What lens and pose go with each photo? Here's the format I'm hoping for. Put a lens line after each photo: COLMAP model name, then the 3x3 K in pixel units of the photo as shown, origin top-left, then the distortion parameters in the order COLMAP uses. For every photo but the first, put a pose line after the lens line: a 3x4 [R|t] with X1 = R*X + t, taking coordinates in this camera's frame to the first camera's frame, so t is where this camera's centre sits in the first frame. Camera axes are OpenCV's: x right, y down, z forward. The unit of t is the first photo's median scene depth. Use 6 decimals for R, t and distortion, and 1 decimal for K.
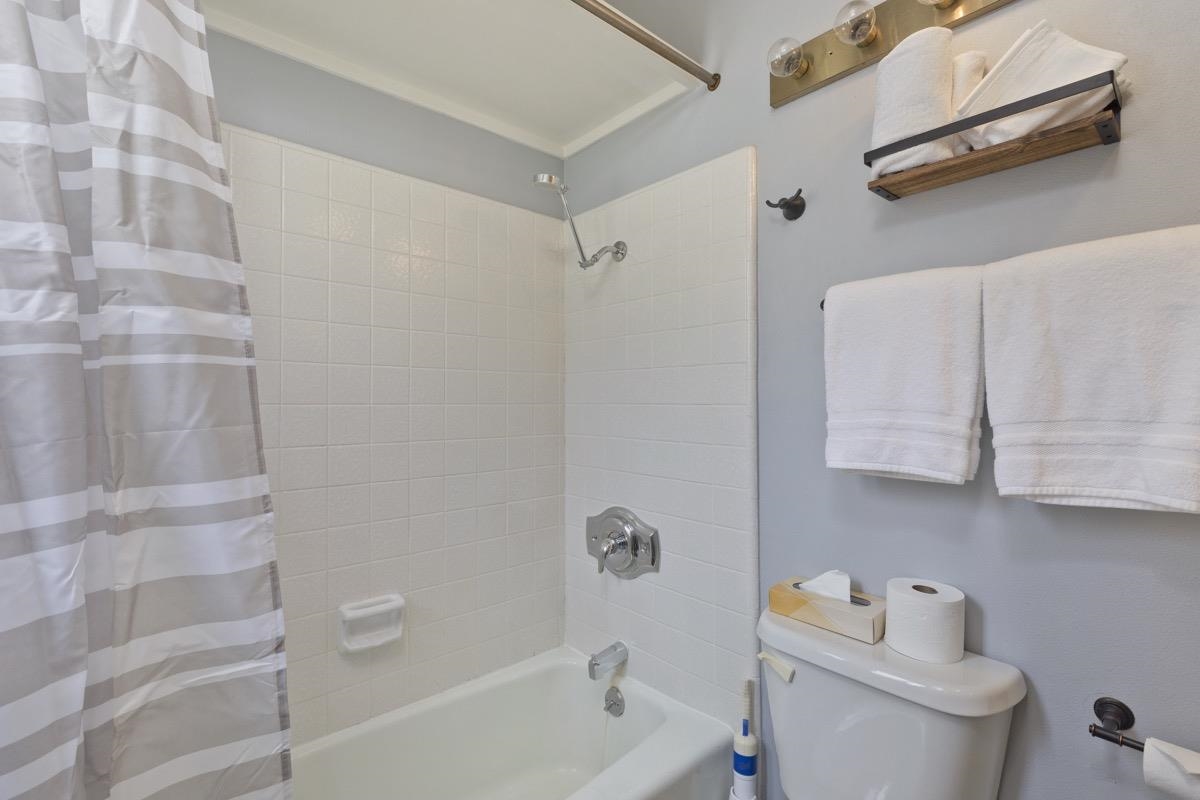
lens RADIAL K [[537.3, 0, 606.0], [0, 537.3, 399.5], [0, 0, 1]] dist [0.008617, -0.000523]
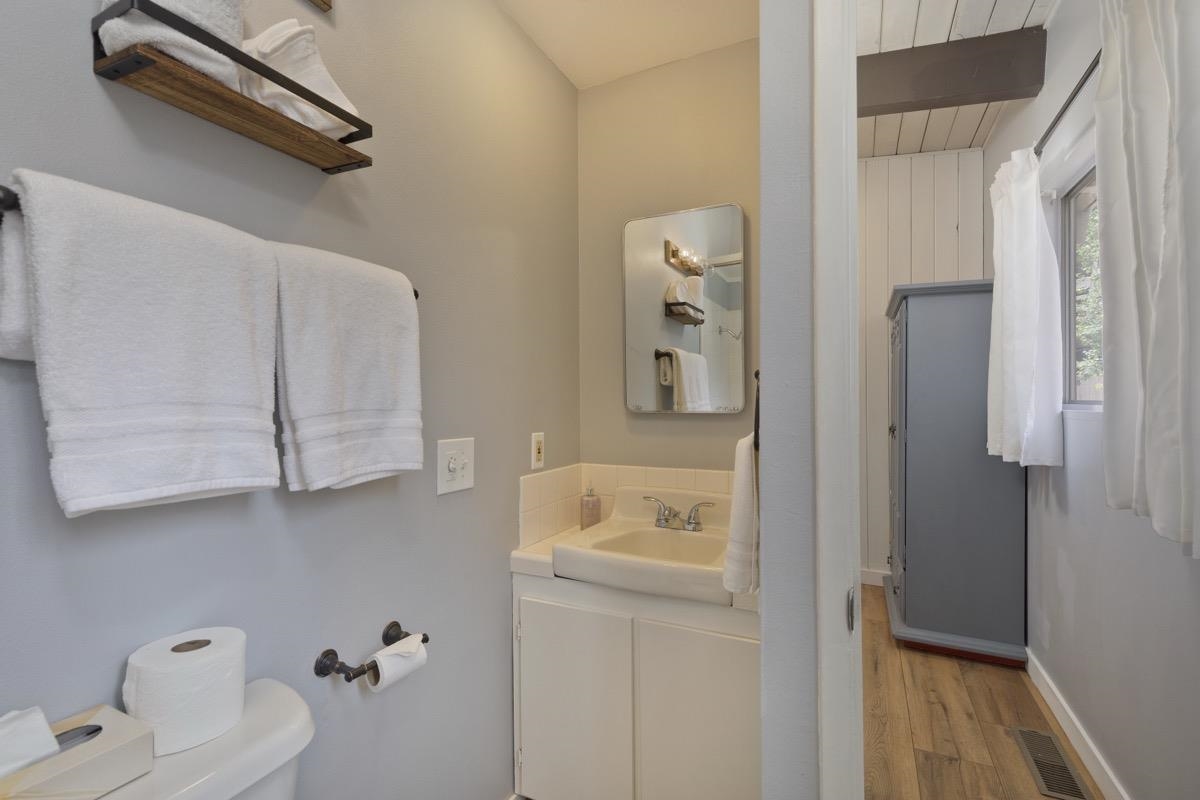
lens RADIAL K [[537.3, 0, 606.0], [0, 537.3, 399.5], [0, 0, 1]] dist [0.008617, -0.000523]
pose [[-0.377448, 0.003853, 0.926023, -0.345735], [-0.004237, 0.999974, -0.005888, 0.016905], [-0.926021, -0.006146, -0.377422, 0.830695]]
